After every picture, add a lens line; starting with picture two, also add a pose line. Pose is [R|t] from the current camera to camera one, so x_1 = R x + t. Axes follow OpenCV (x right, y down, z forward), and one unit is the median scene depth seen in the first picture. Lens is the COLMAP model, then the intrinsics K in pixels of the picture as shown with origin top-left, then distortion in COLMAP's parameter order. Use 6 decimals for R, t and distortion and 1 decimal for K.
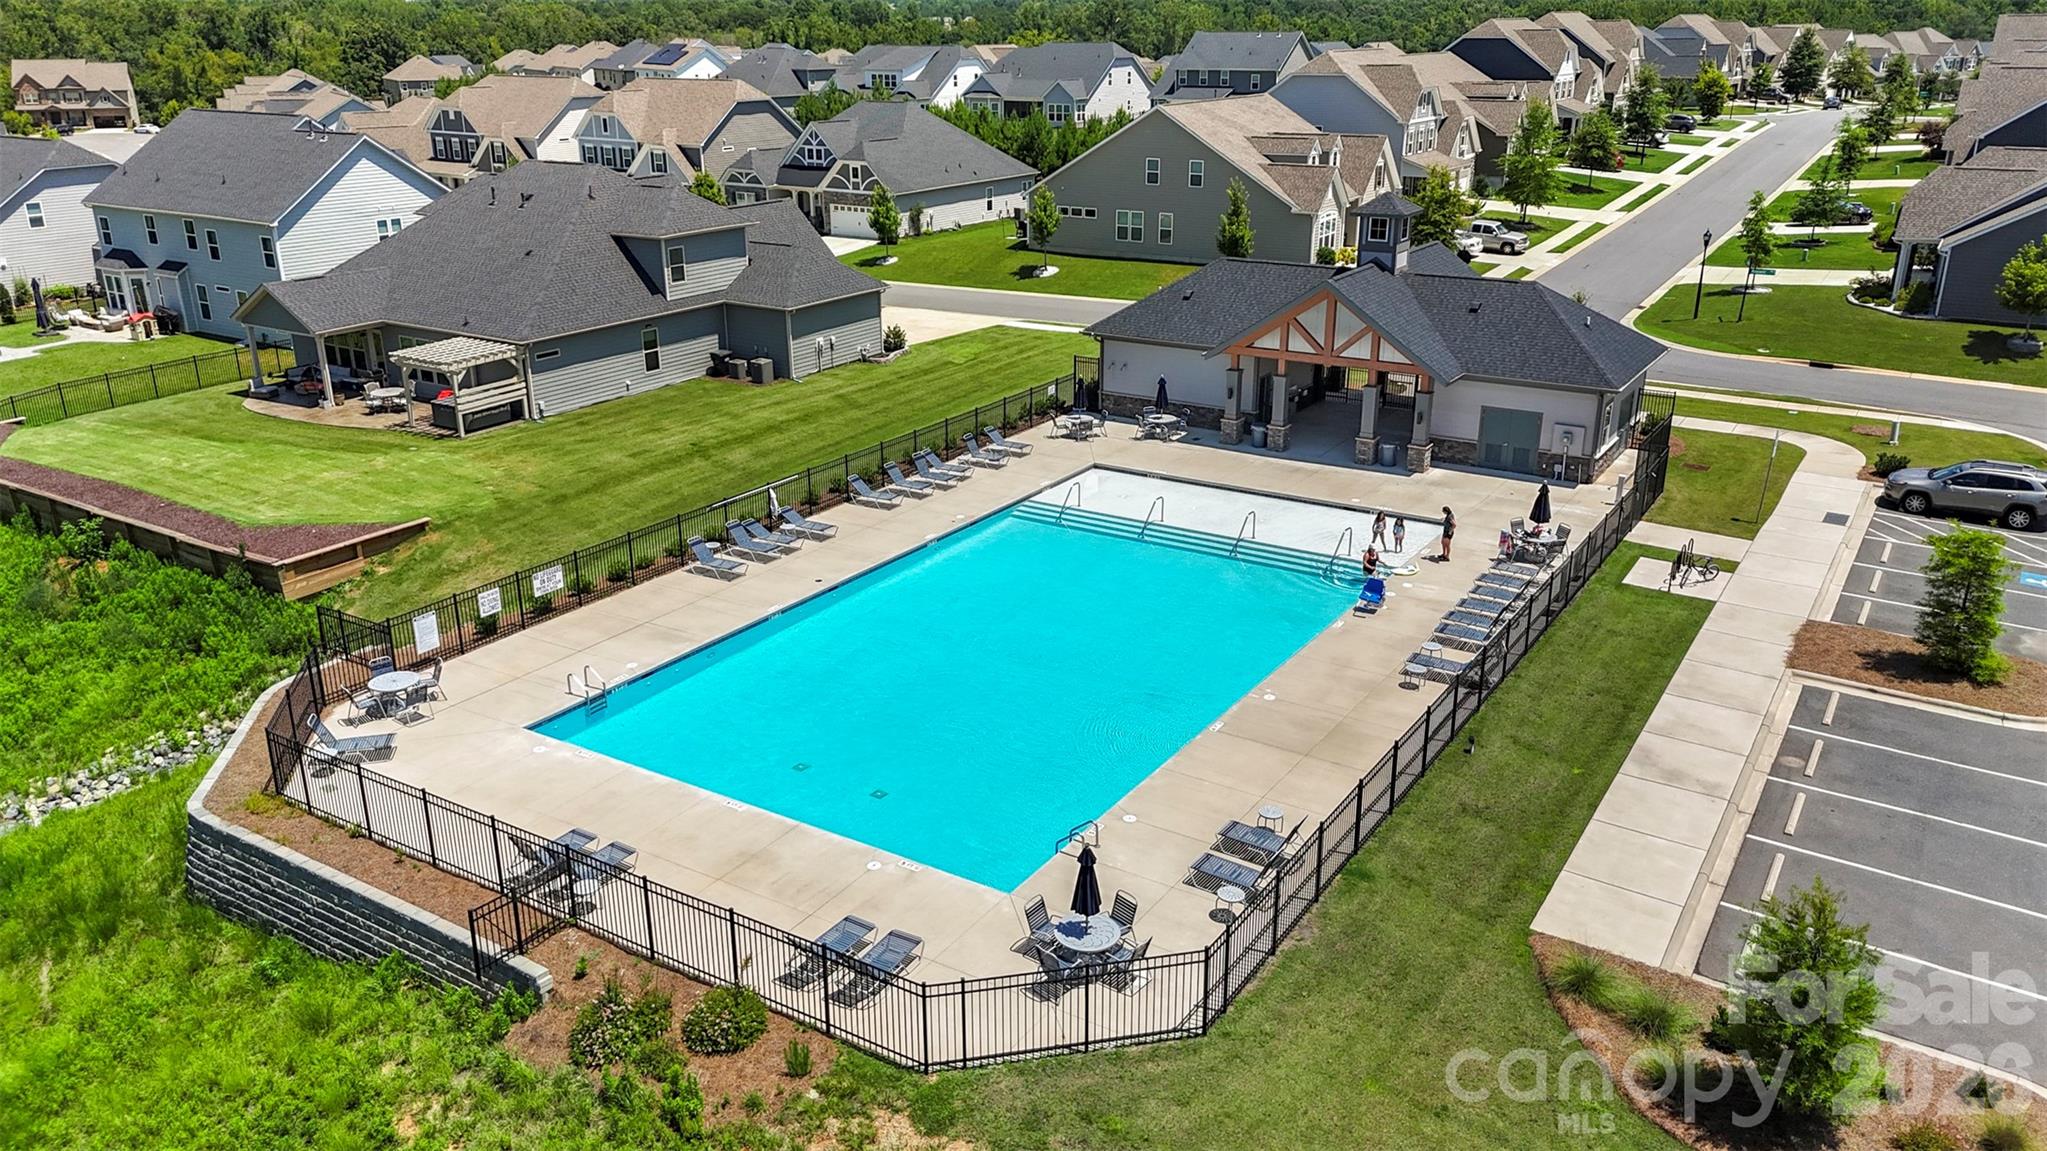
lens RADIAL K [[1516.2, 0, 1033.2], [0, 1516.2, 574.3], [0, 0, 1]] dist [0.076611, -0.064622]
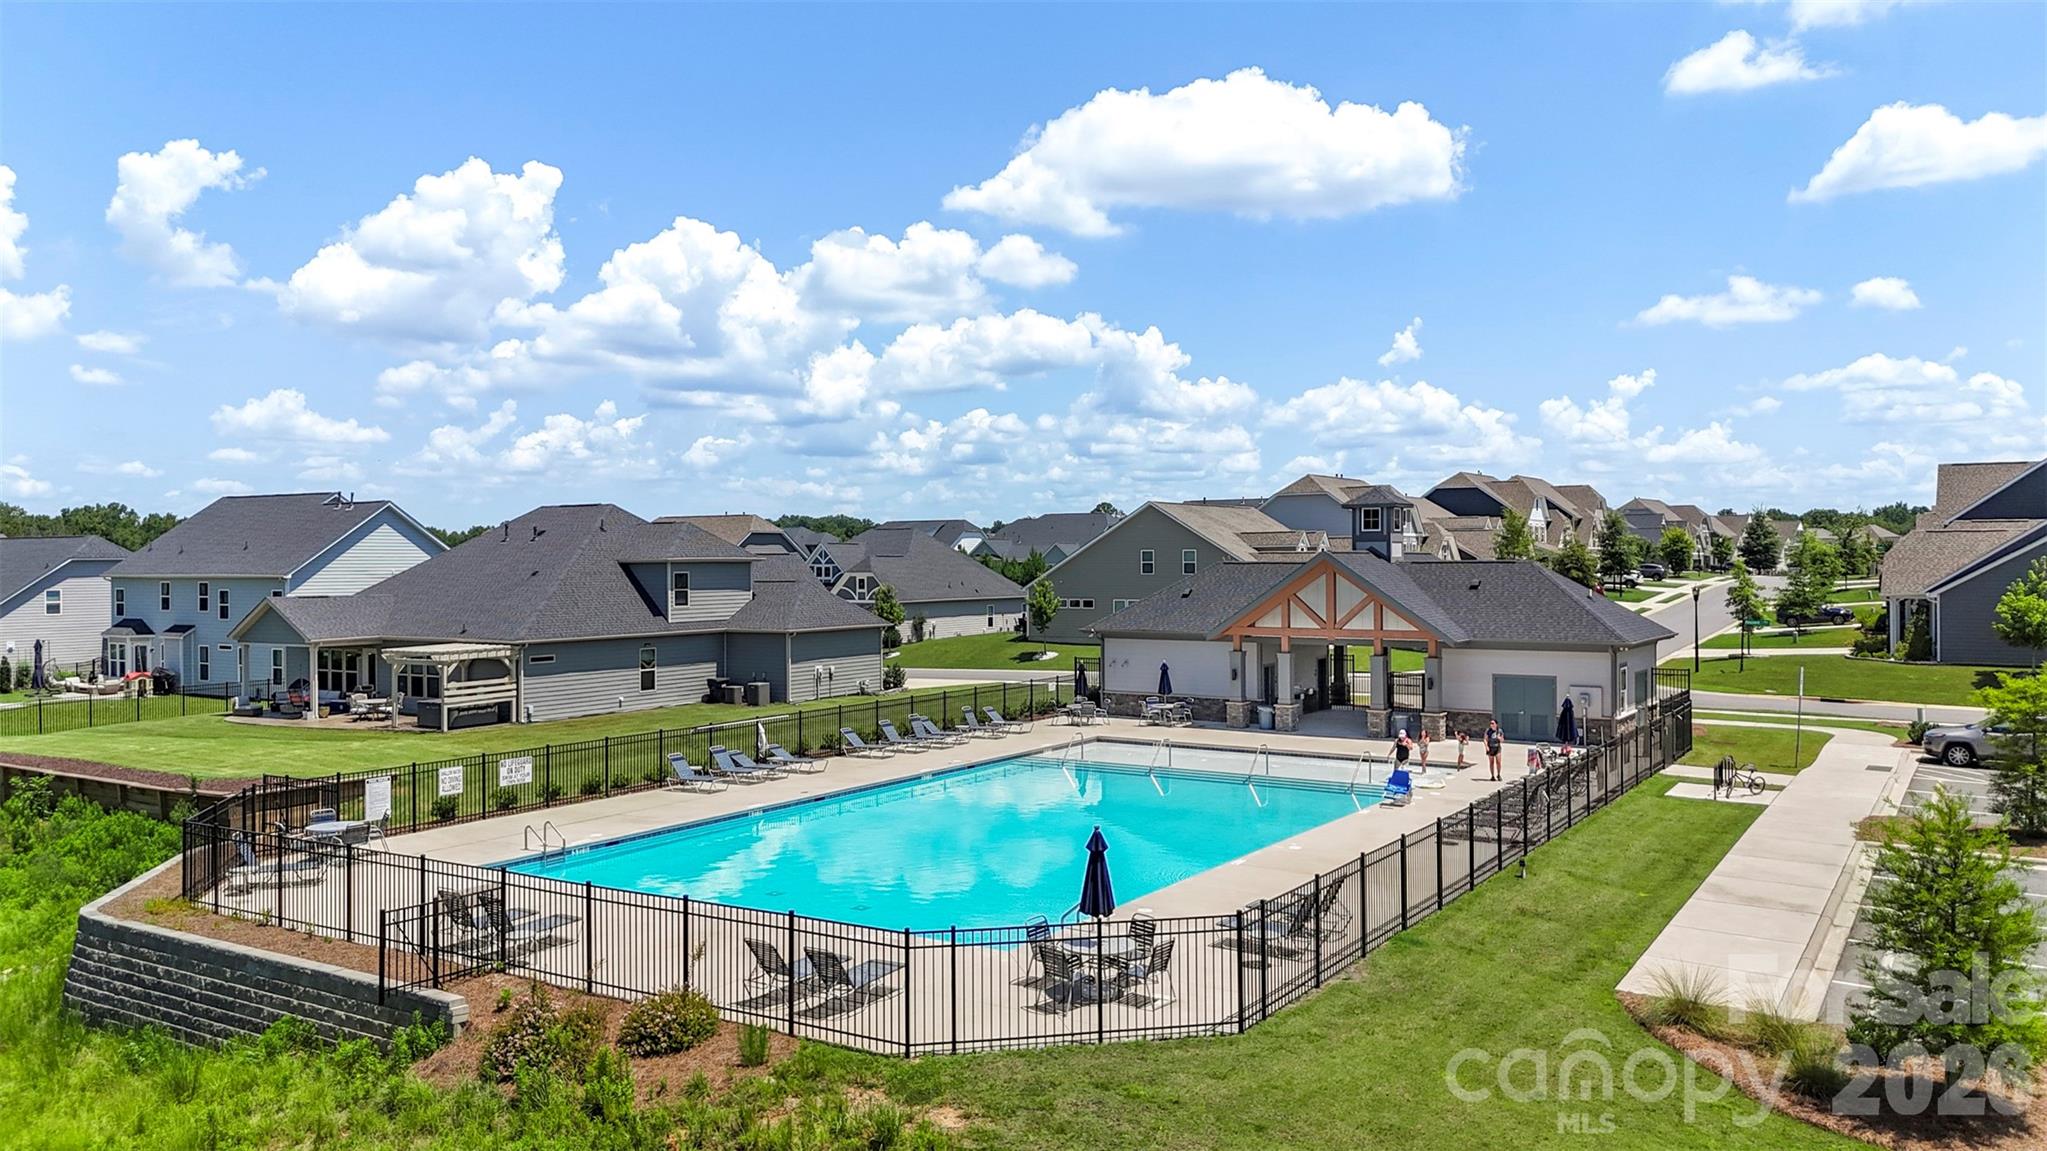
lens RADIAL K [[1516.2, 0, 1034.0], [0, 1516.2, 573.9], [0, 0, 1]] dist [0.076611, -0.064622]
pose [[0.999989, -0.004530, 0.000871, -0.000419], [0.004560, 0.942129, -0.335219, 0.157992], [0.000698, 0.335220, 0.942140, 0.058650]]
